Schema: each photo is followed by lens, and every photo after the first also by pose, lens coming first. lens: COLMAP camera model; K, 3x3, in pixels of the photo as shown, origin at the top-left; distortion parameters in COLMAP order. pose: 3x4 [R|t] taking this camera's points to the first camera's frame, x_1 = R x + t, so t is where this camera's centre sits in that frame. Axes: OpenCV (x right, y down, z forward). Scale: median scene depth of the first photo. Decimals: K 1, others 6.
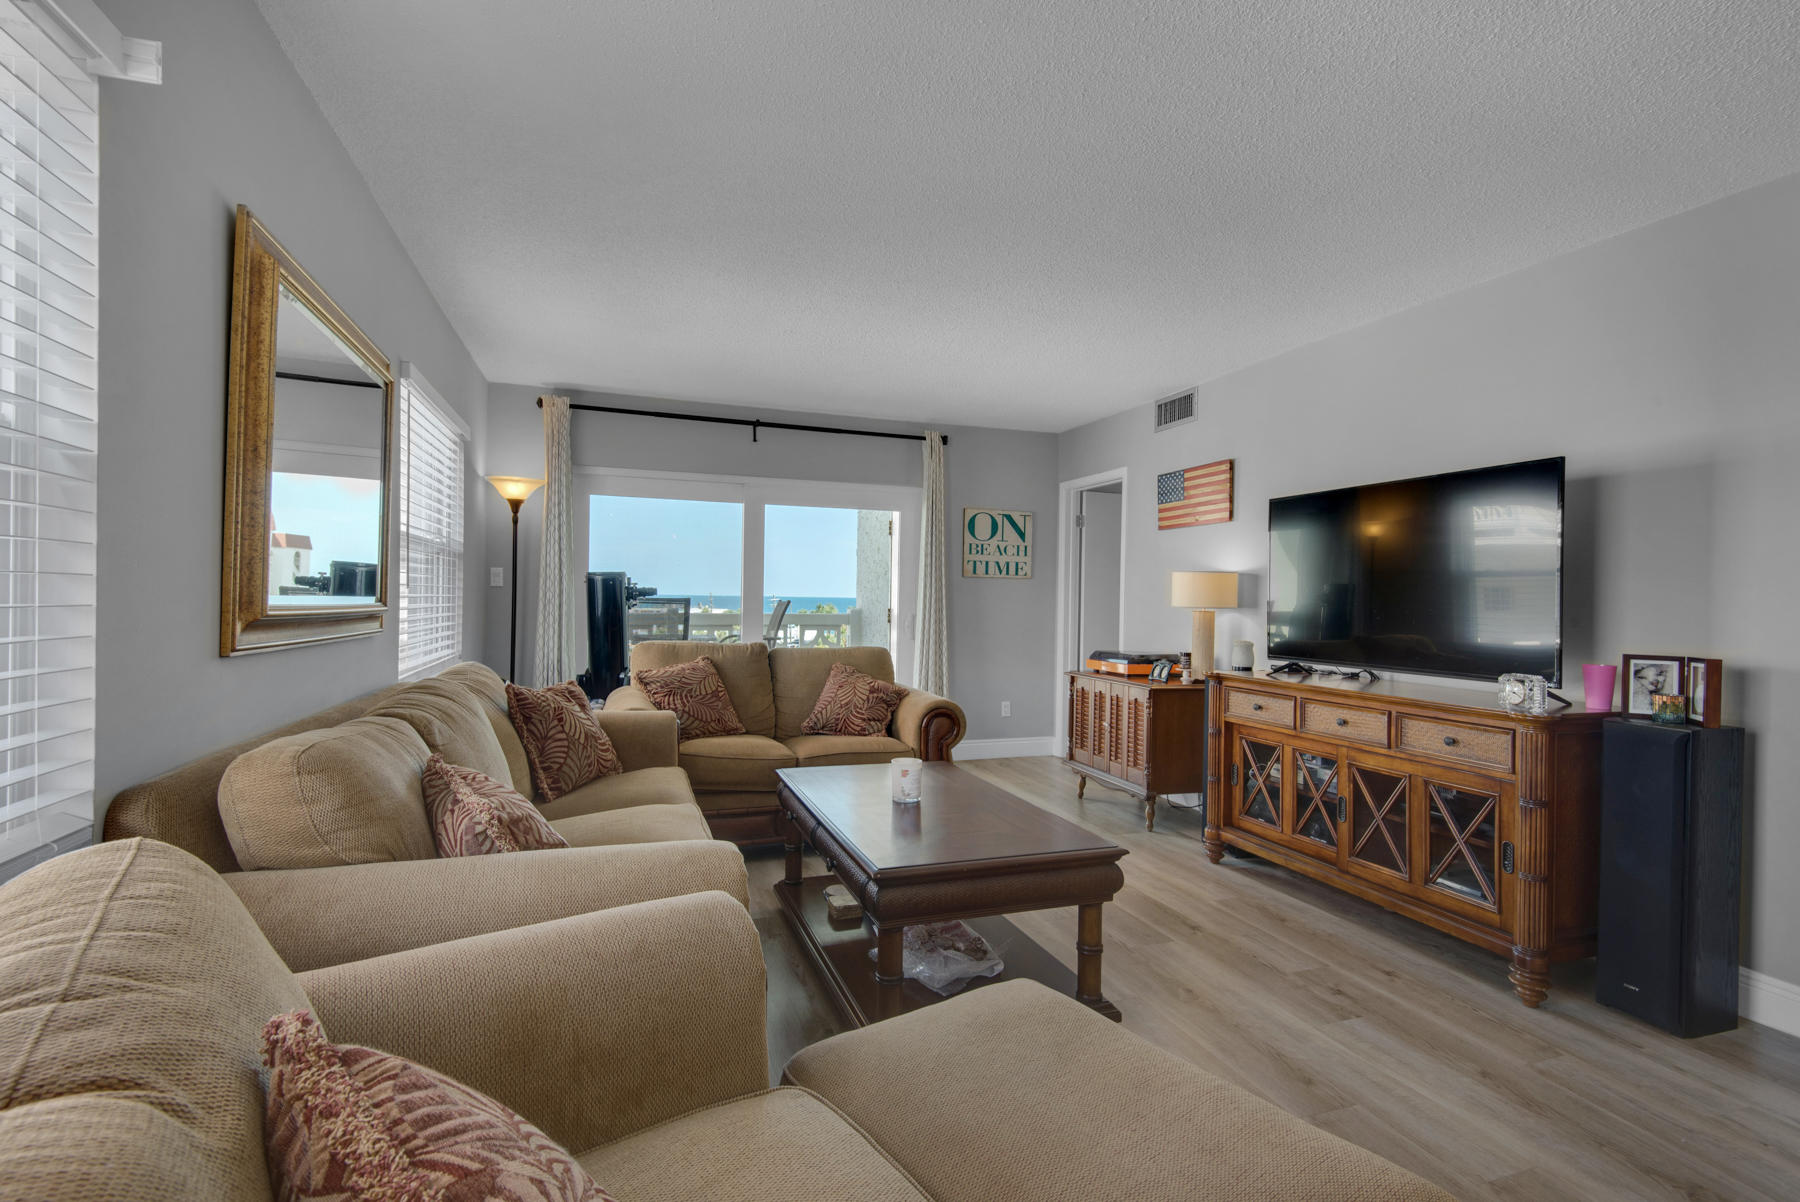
lens RADIAL K [[881.7, 0, 934.4], [0, 881.7, 612.4], [0, 0, 1]] dist [-0.002609, 0.000450]
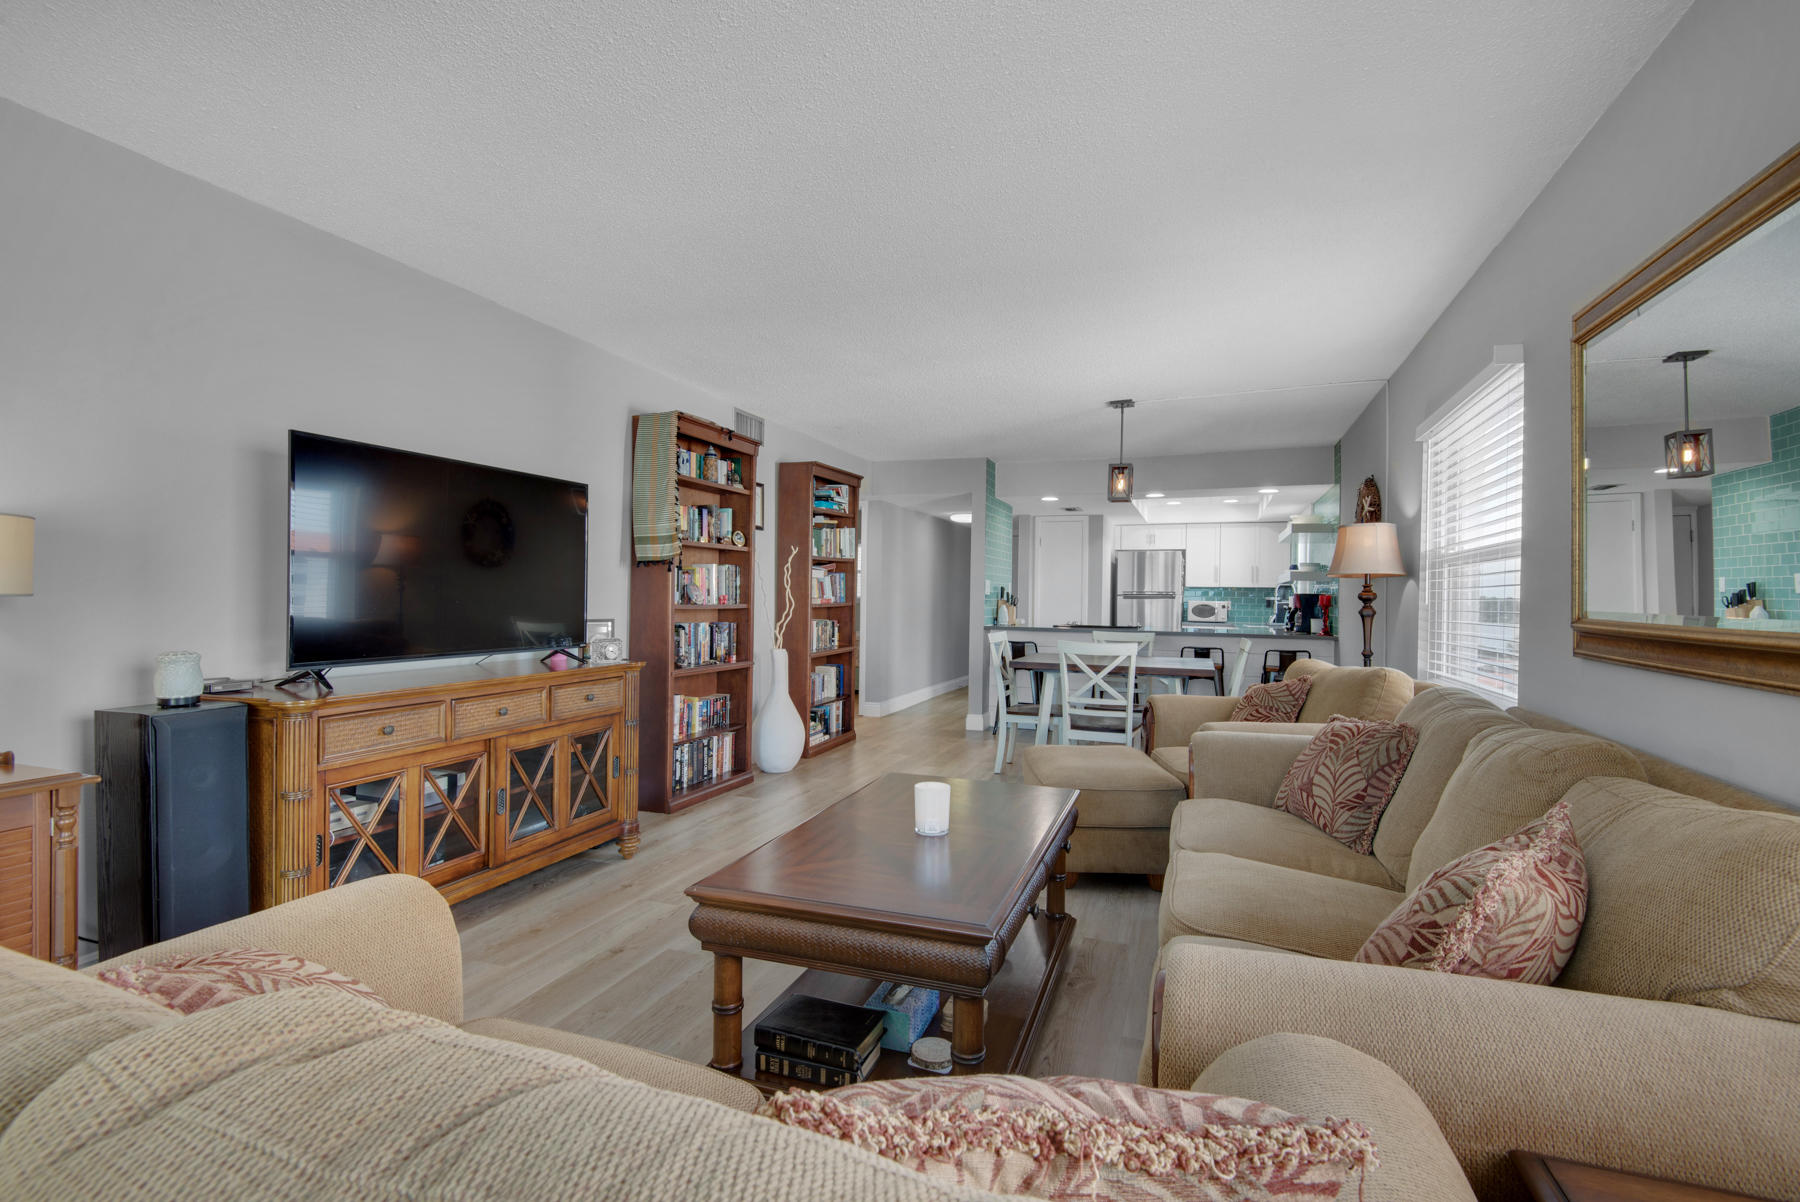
lens RADIAL K [[822.6, 0, 905.9], [0, 822.6, 598.1], [0, 0, 1]] dist [0.009896, -0.006099]
pose [[-0.769225, -0.033964, 0.638075, -0.246305], [-0.020619, 0.999386, 0.028339, -0.018835], [-0.638645, 0.008643, -0.769453, 0.778207]]
